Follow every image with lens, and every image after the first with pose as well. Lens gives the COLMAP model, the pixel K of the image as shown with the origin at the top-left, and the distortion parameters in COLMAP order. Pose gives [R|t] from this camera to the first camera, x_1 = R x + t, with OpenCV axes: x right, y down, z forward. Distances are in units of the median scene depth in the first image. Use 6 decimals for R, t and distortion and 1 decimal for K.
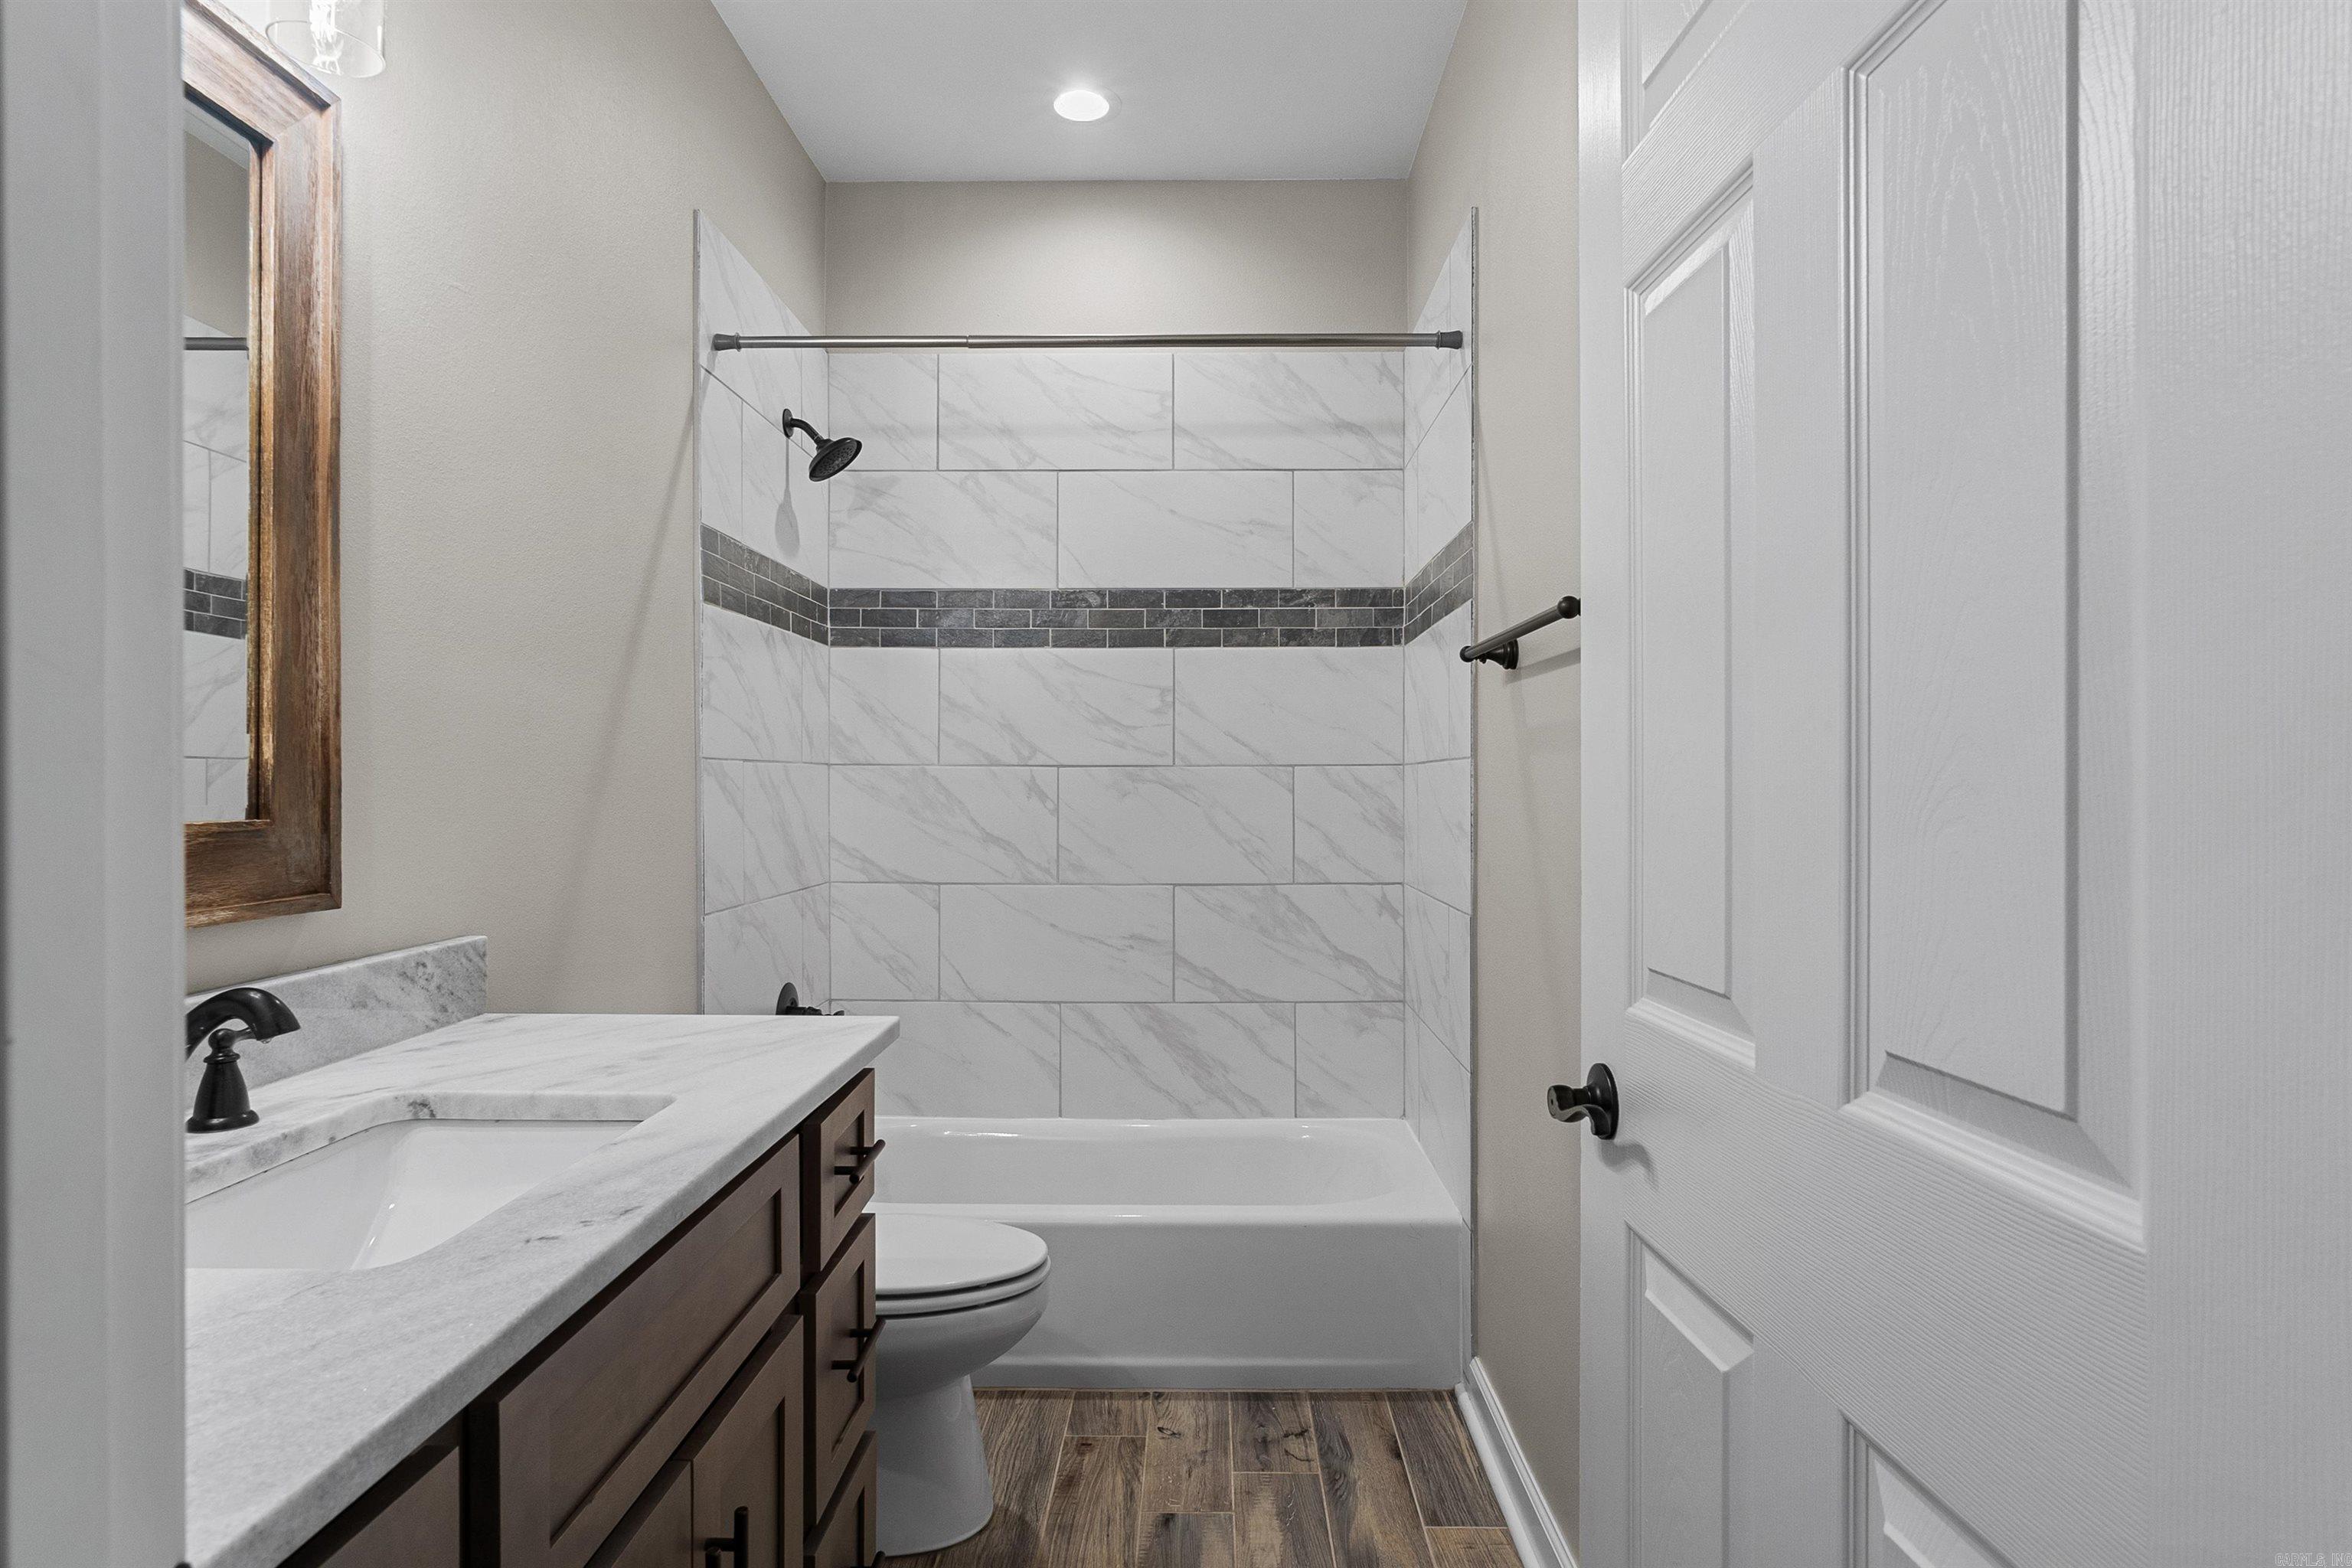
lens RADIAL K [[1263.2, 0, 1177.8], [0, 1263.2, 768.4], [0, 0, 1]] dist [-0.019941, 0.006024]
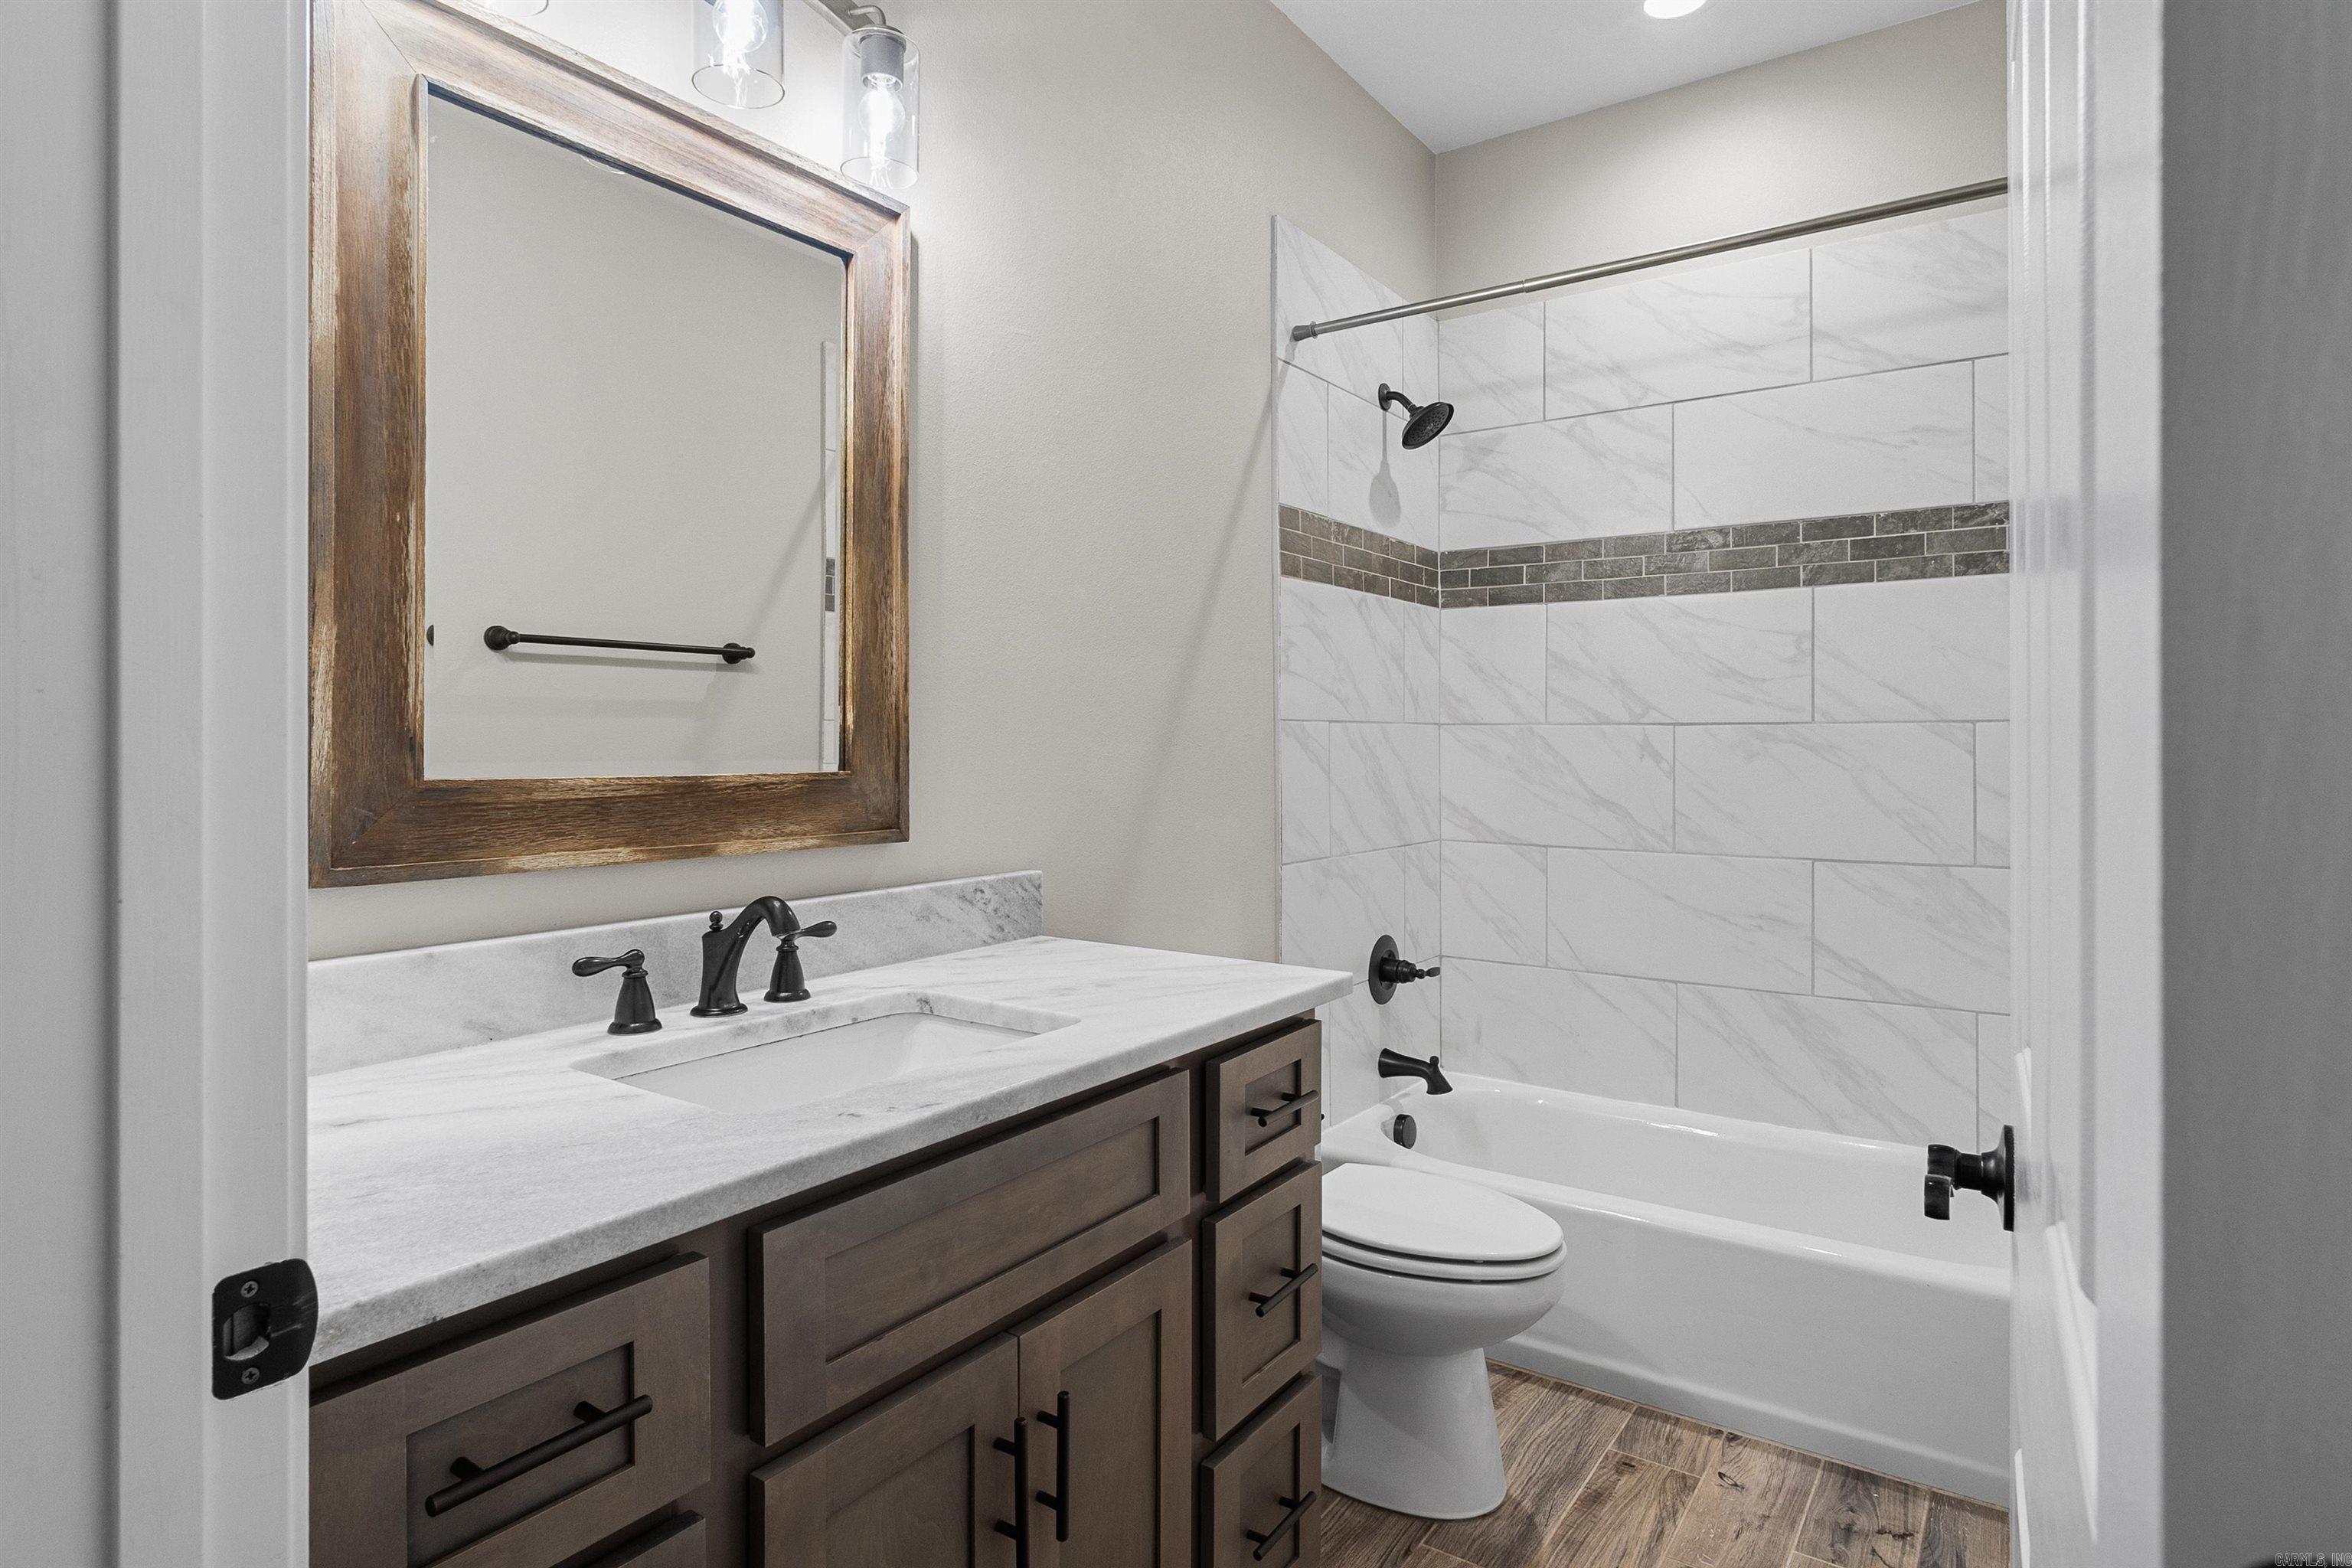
lens RADIAL K [[1252.3, 0, 1170.9], [0, 1252.3, 725.0], [0, 0, 1]] dist [-0.018515, 0.006627]
pose [[0.824572, -0.008100, -0.565698, 0.157149], [0.006834, 0.999967, -0.004358, 0.000338], [0.565715, -0.000273, 0.824601, 0.059547]]
